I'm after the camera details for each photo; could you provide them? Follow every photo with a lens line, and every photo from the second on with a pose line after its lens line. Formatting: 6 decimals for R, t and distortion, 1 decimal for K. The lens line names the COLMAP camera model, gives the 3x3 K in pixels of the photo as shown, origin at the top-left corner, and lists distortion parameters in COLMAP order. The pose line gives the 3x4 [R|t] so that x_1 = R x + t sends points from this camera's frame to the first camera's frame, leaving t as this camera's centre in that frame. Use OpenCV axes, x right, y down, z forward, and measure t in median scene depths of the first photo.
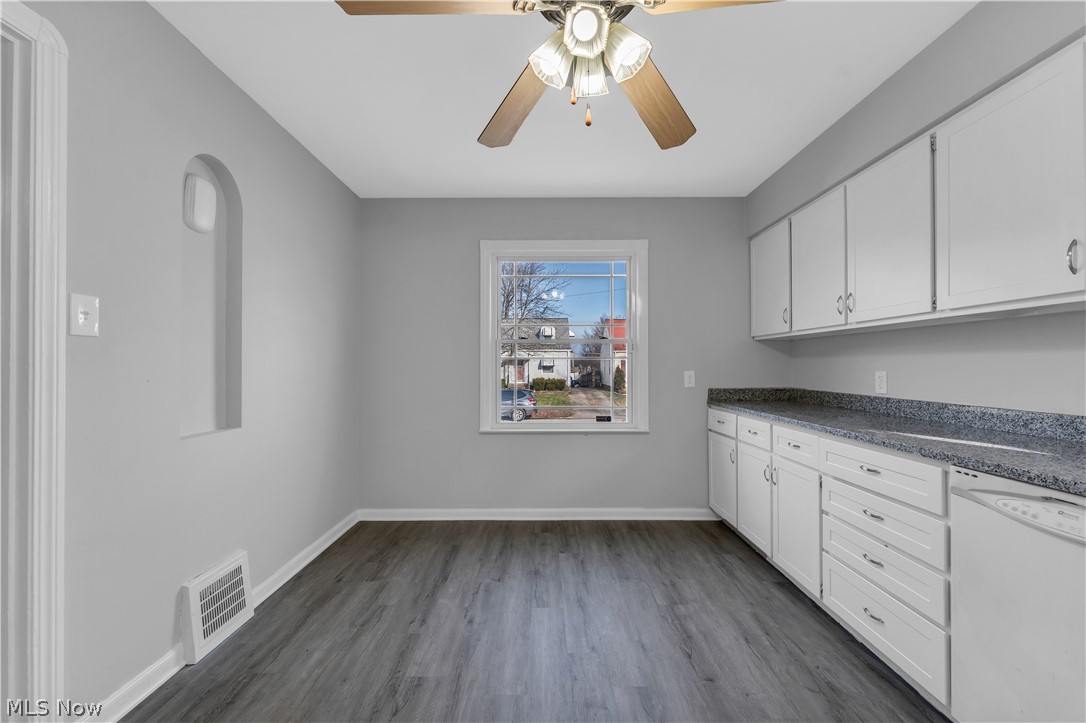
lens RADIAL K [[435.3, 0, 542.7], [0, 435.3, 361.3], [0, 0, 1]] dist [0.000943, 0.000032]
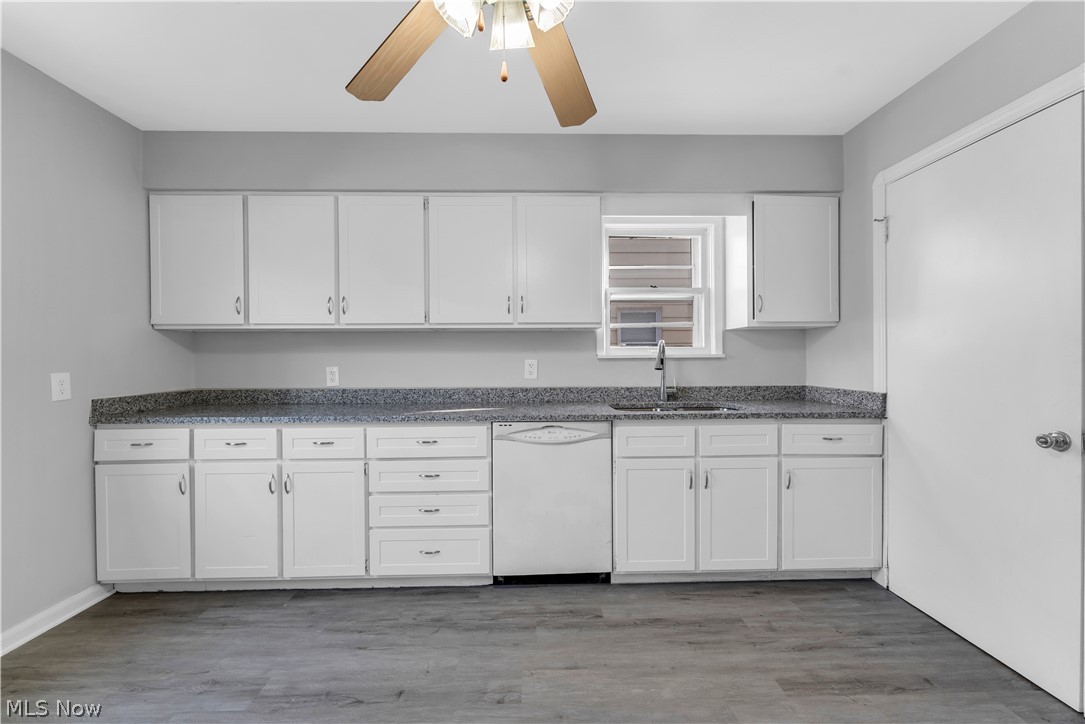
lens RADIAL K [[434.9, 0, 541.7], [0, 434.9, 361.5], [0, 0, 1]] dist [0.000943, 0.000032]
pose [[-0.028491, -0.007536, 0.999566, -0.450479], [-0.003949, 0.999965, 0.007426, -0.001431], [-0.999586, -0.003736, -0.028520, 0.571112]]
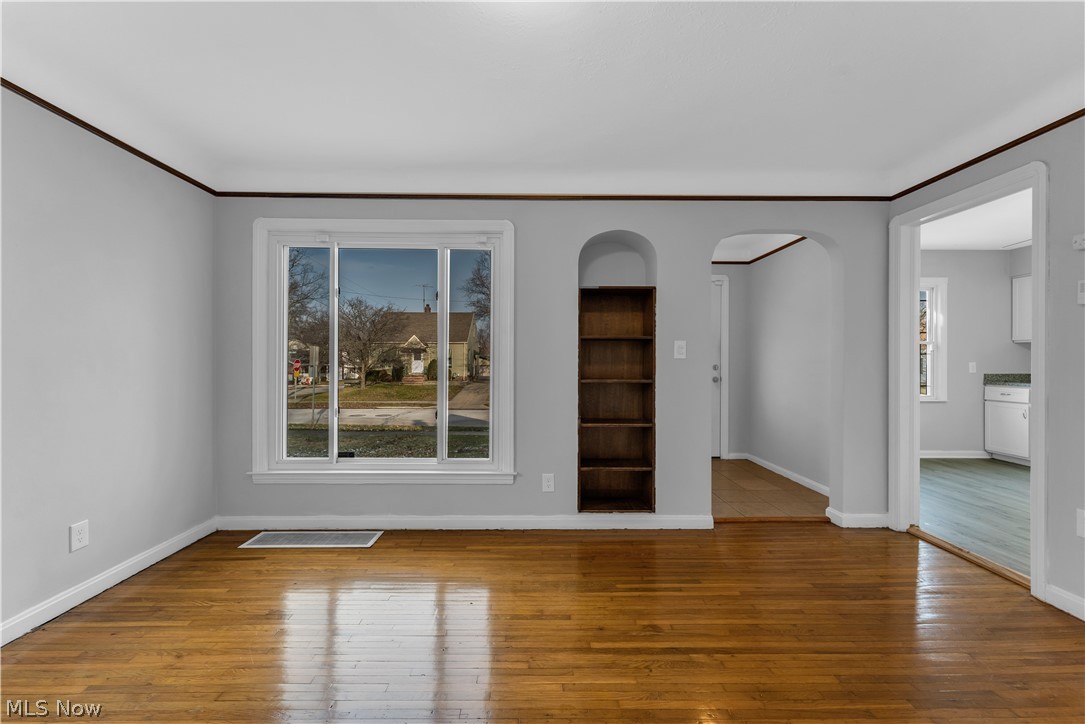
lens RADIAL K [[434.9, 0, 538.9], [0, 434.9, 358.9], [0, 0, 1]] dist [0.000943, 0.000032]
pose [[0.999839, 0.004134, 0.017459, -1.985269], [-0.004290, 0.999951, 0.008894, 0.004012], [-0.017421, -0.008968, 0.999808, -0.843934]]
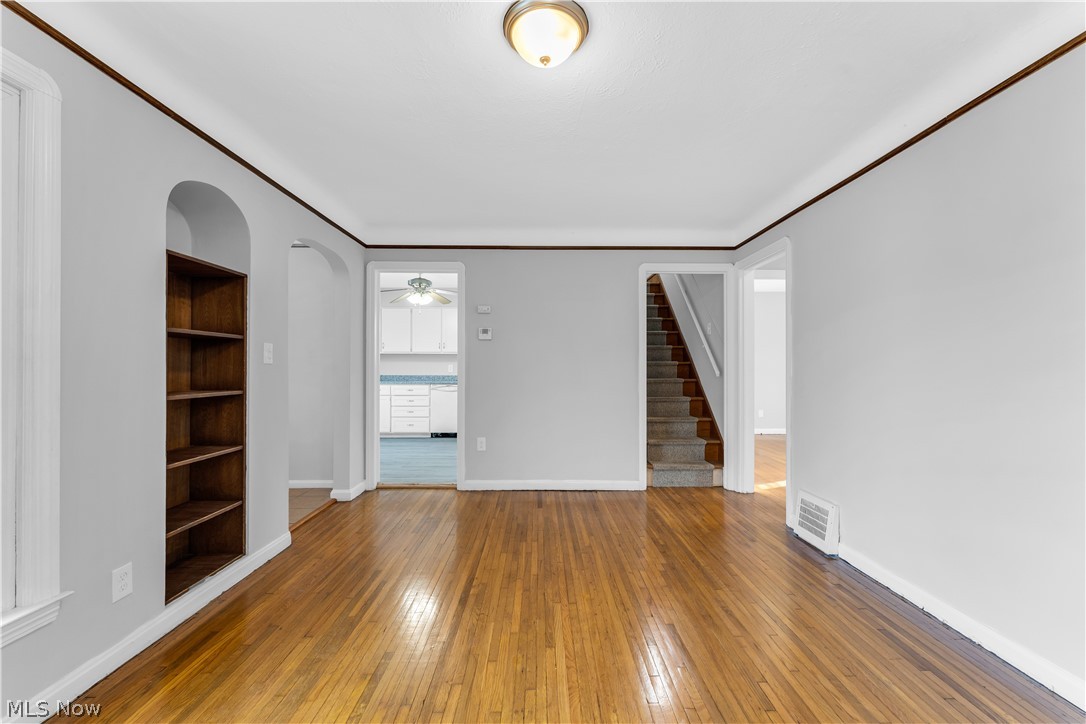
lens RADIAL K [[435.3, 0, 544.4], [0, 435.3, 363.0], [0, 0, 1]] dist [0.000943, 0.000032]
pose [[-0.012494, 0.010270, 0.999869, -2.768801], [-0.009317, 0.999903, -0.010386, 0.017145], [-0.999879, -0.009446, -0.012397, -0.177402]]
